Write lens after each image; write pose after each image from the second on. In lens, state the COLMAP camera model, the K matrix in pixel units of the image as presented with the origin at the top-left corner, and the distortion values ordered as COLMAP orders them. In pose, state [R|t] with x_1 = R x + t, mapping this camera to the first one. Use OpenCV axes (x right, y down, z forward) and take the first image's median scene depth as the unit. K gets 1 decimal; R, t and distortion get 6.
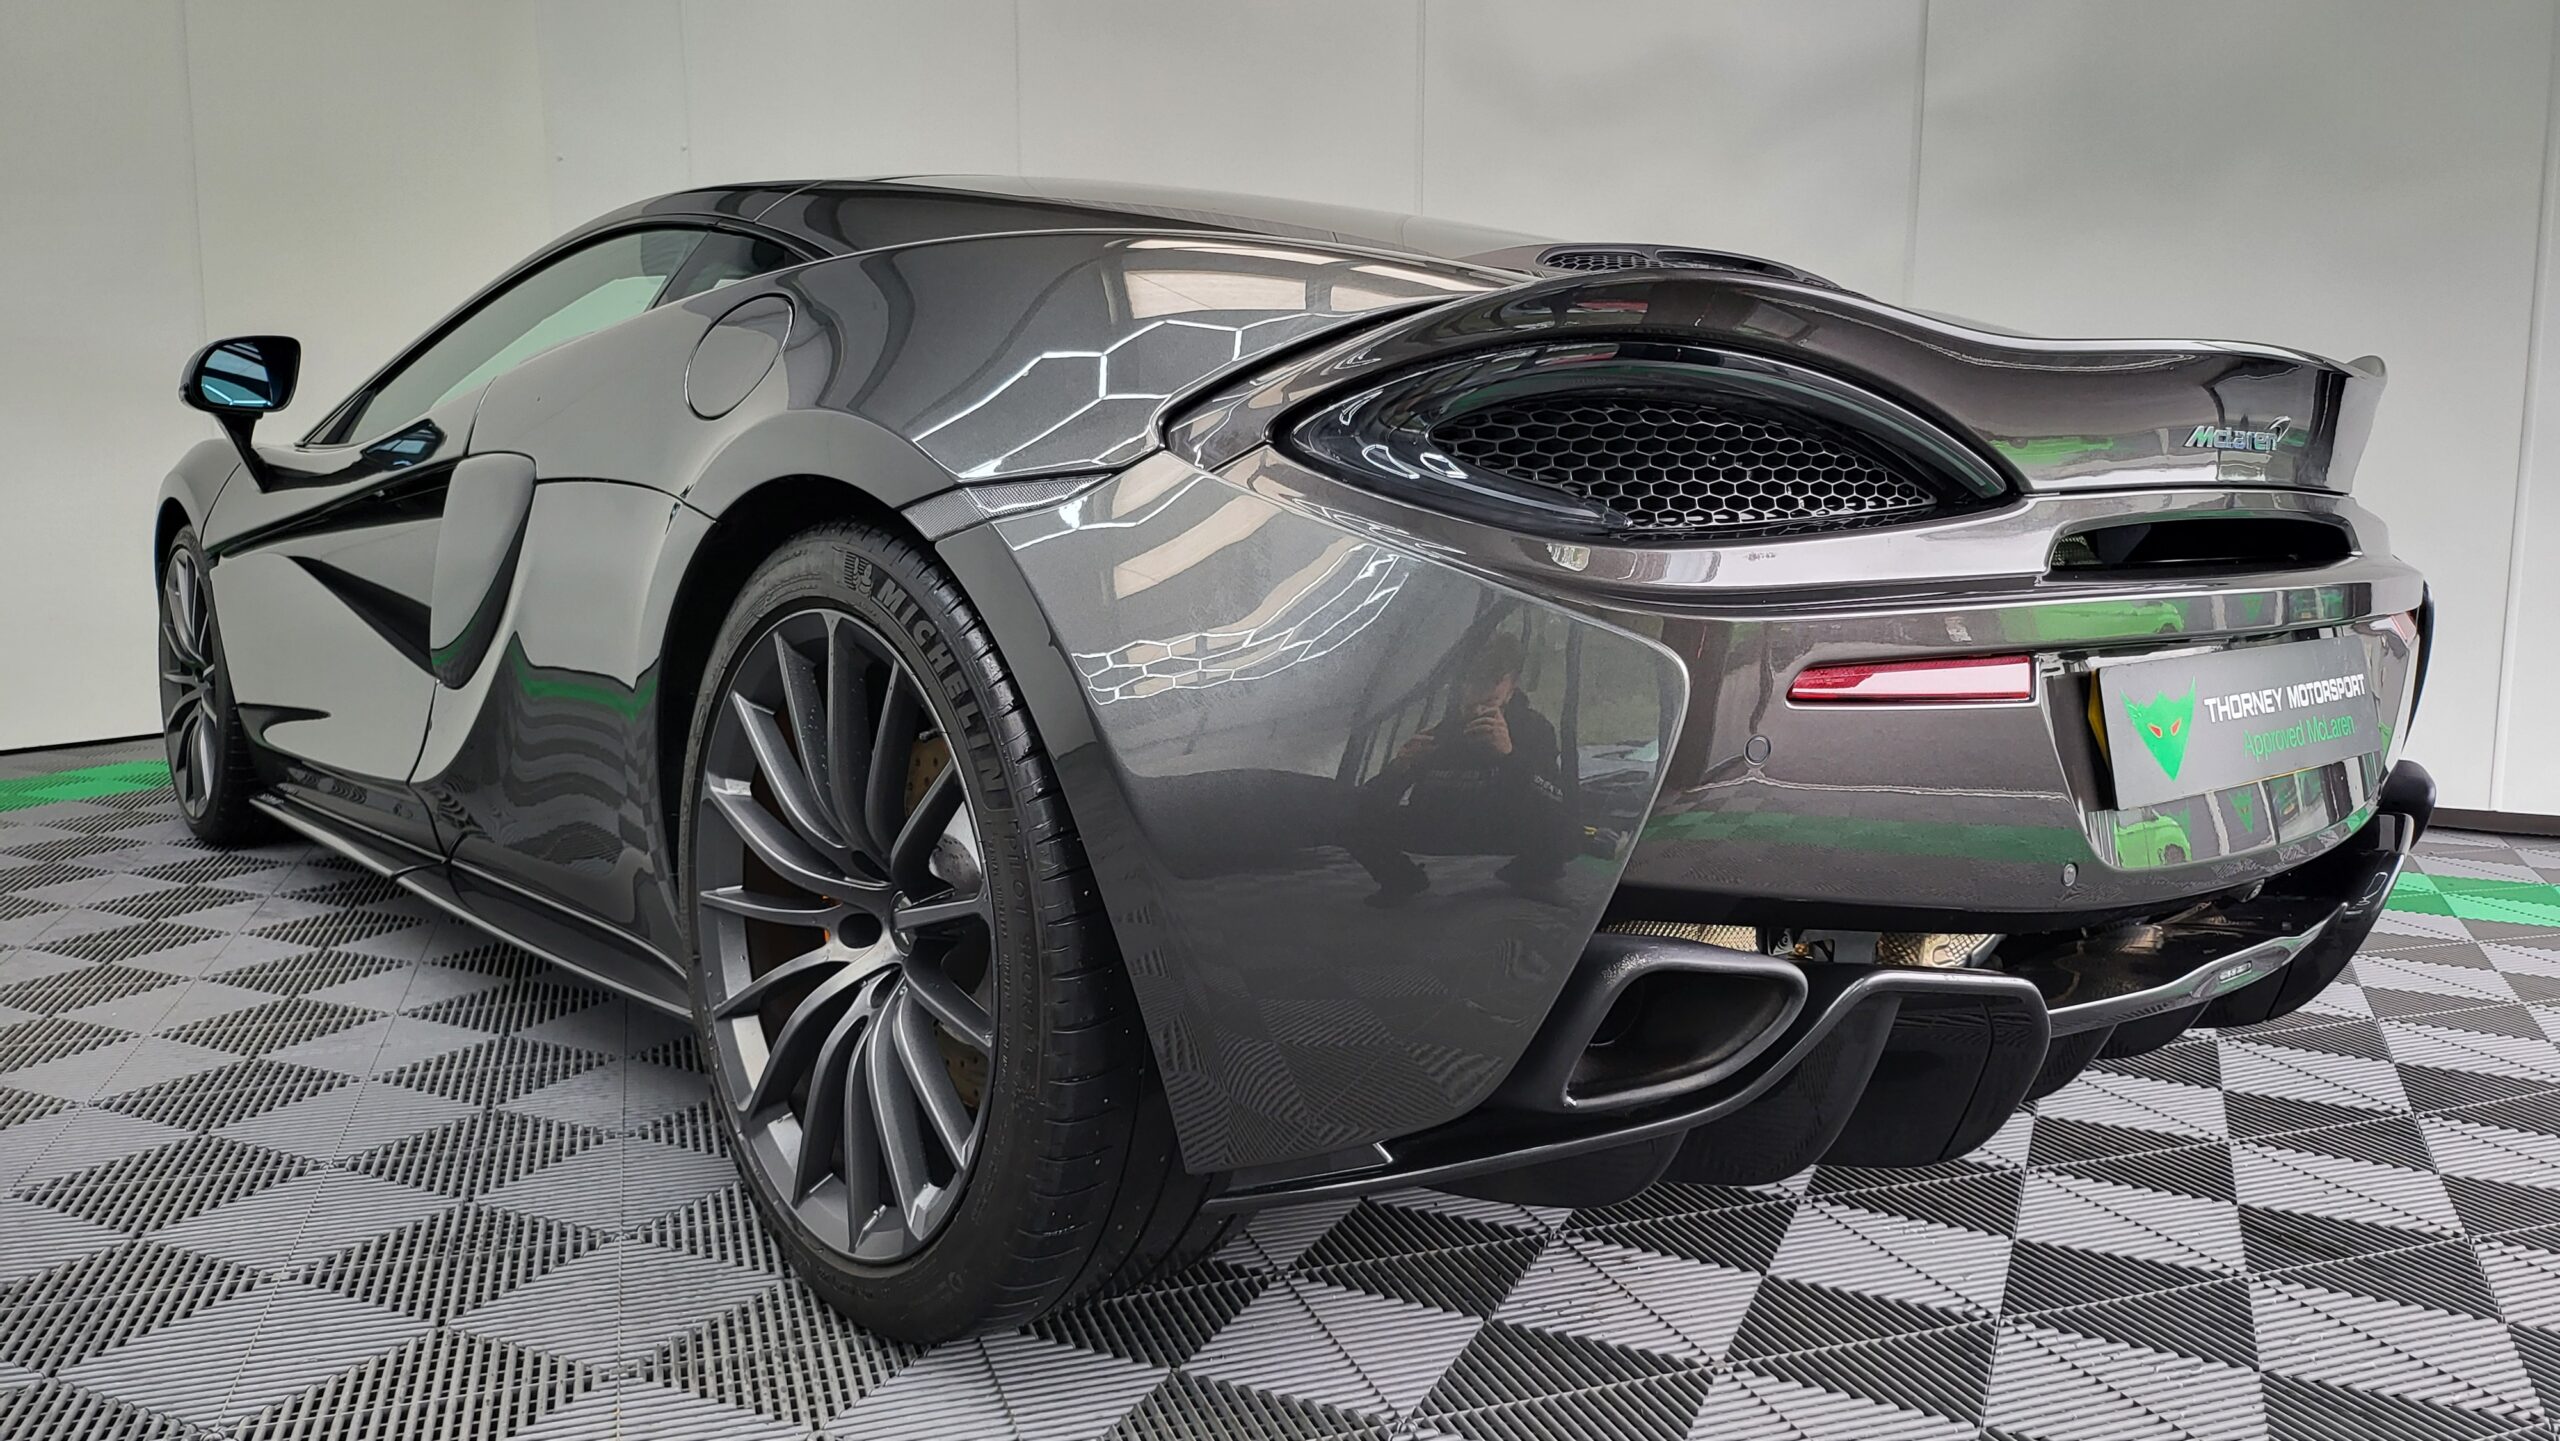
lens RADIAL K [[1800.2, 0, 1264.1], [0, 1800.2, 767.0], [0, 0, 1]] dist [0.065173, -0.068012]
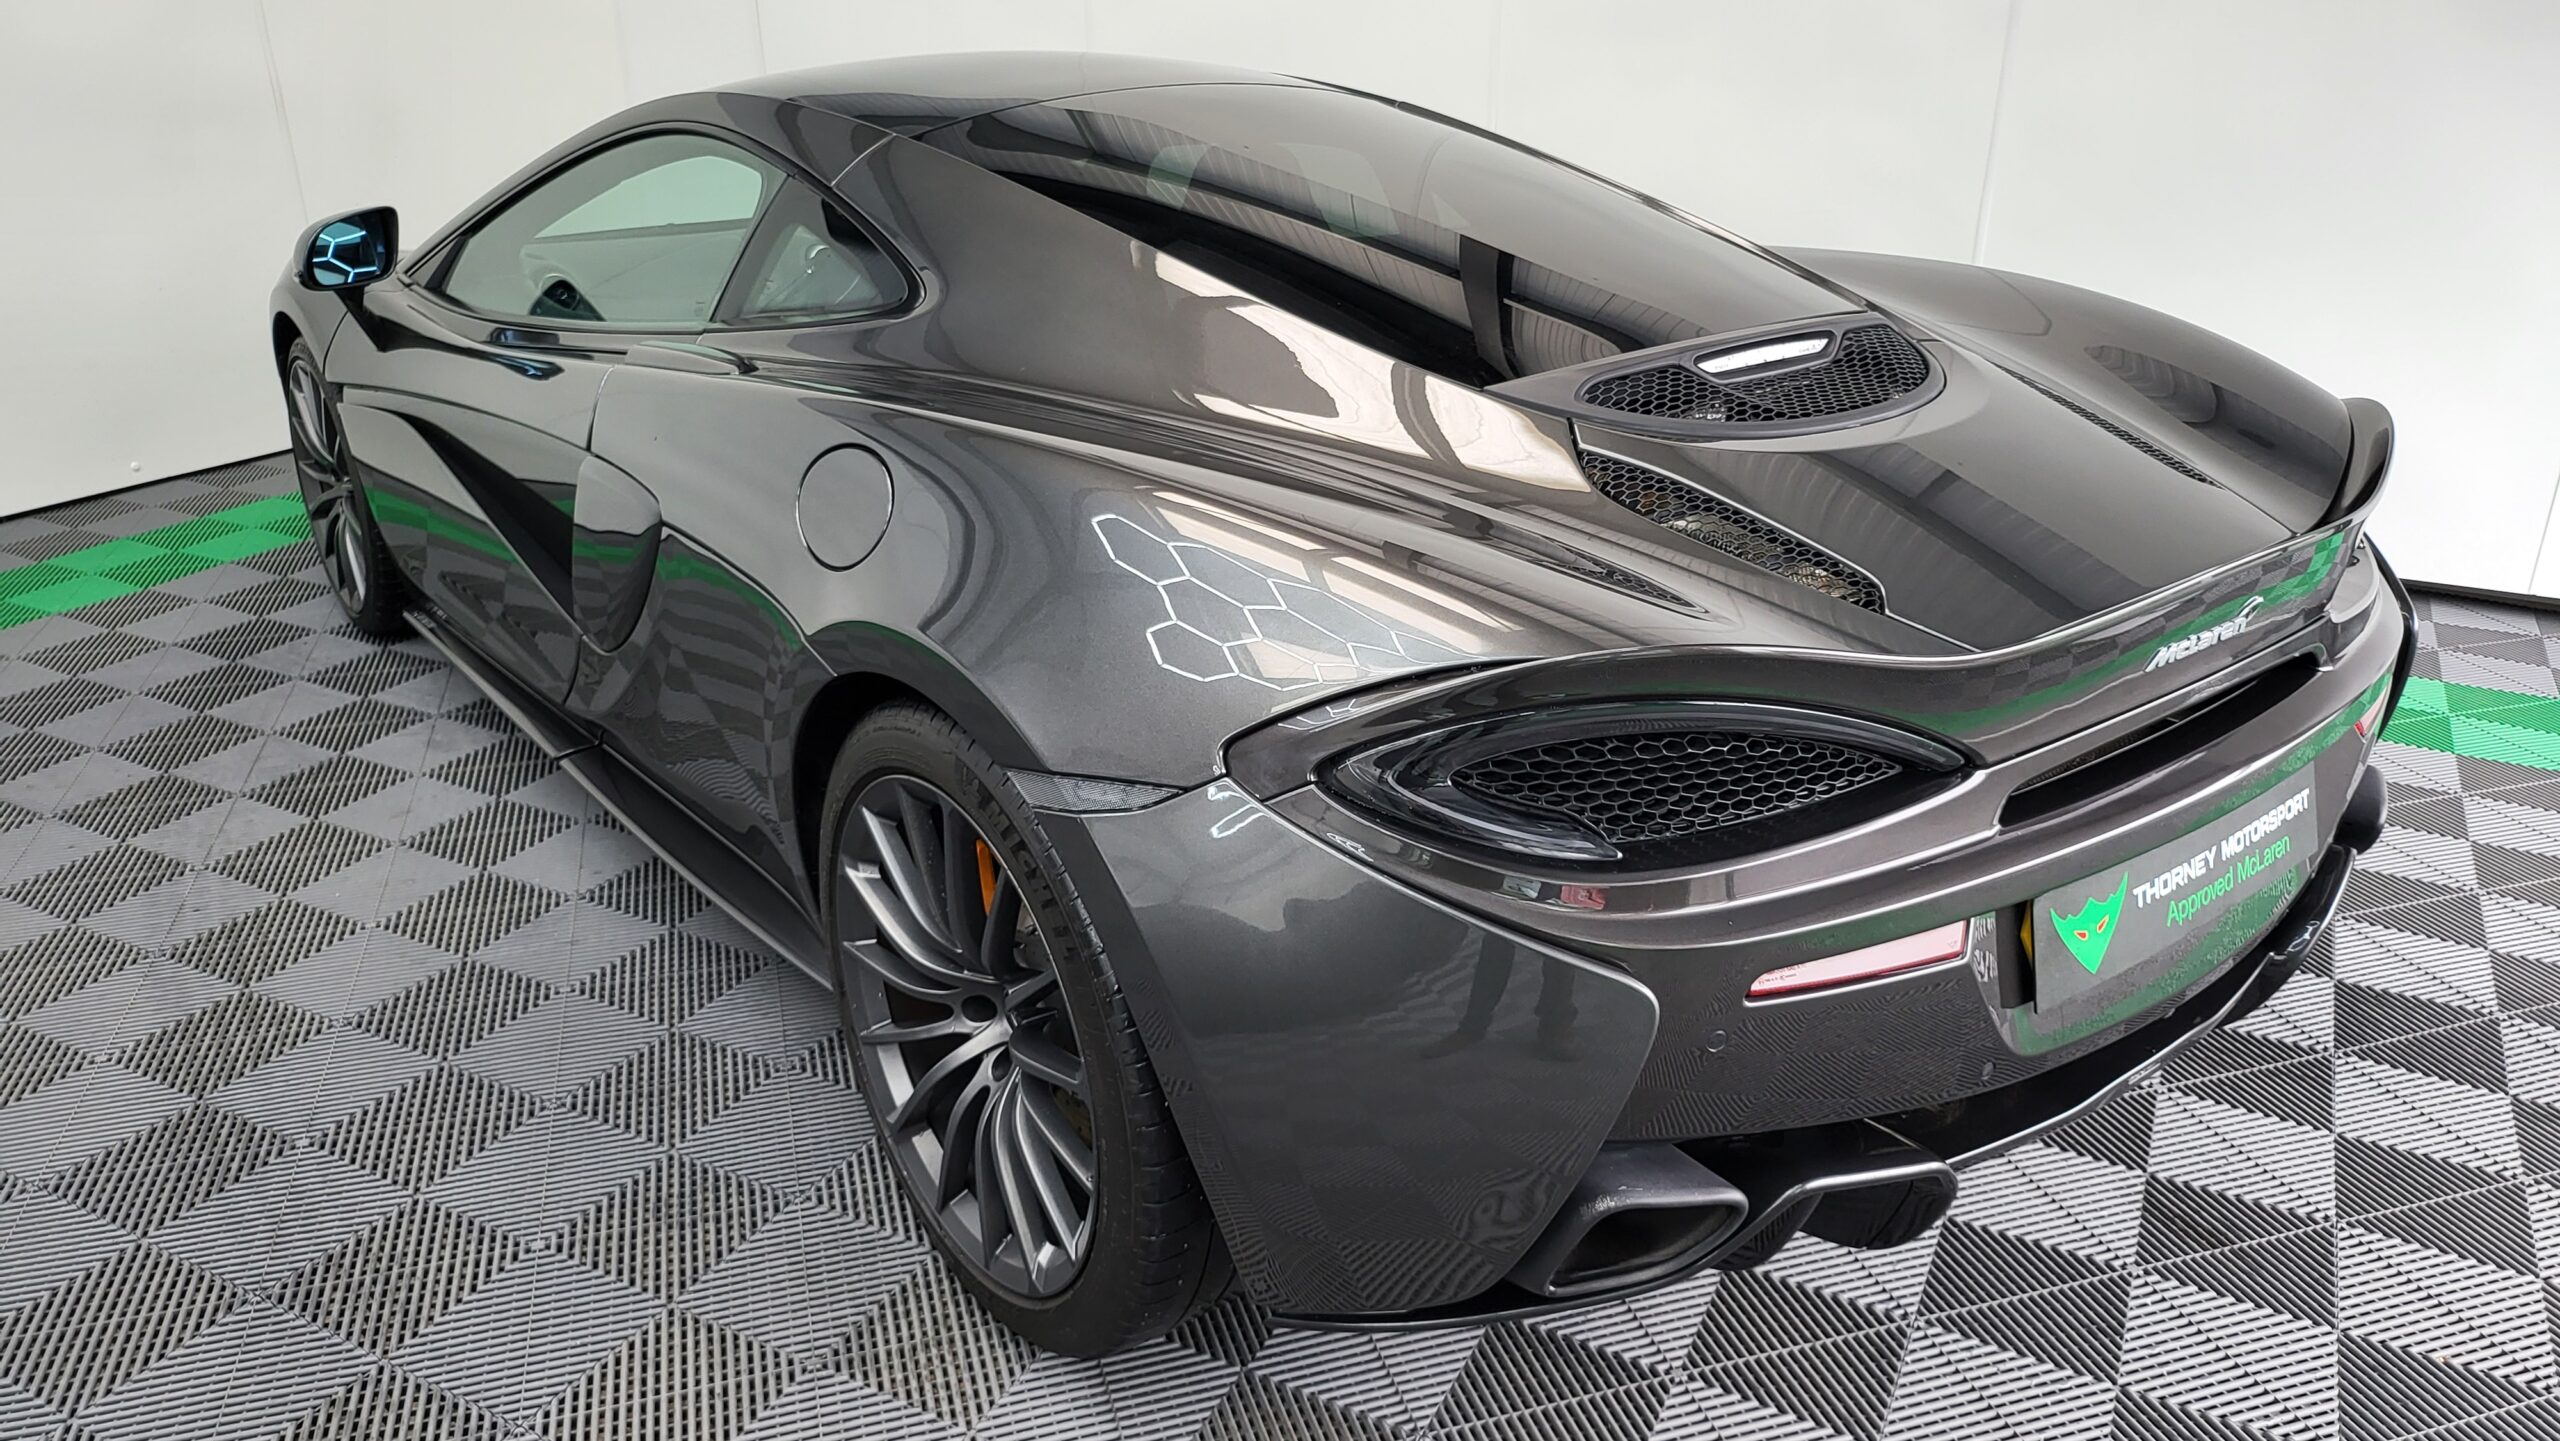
lens RADIAL K [[1800.2, 0, 1264.1], [0, 1800.2, 767.0], [0, 0, 1]] dist [0.065173, -0.068012]
pose [[0.998932, 0.008443, -0.045425, 0.018356], [0.004459, 0.960957, 0.276663, -0.408178], [0.045987, -0.276570, 0.959893, -0.099293]]
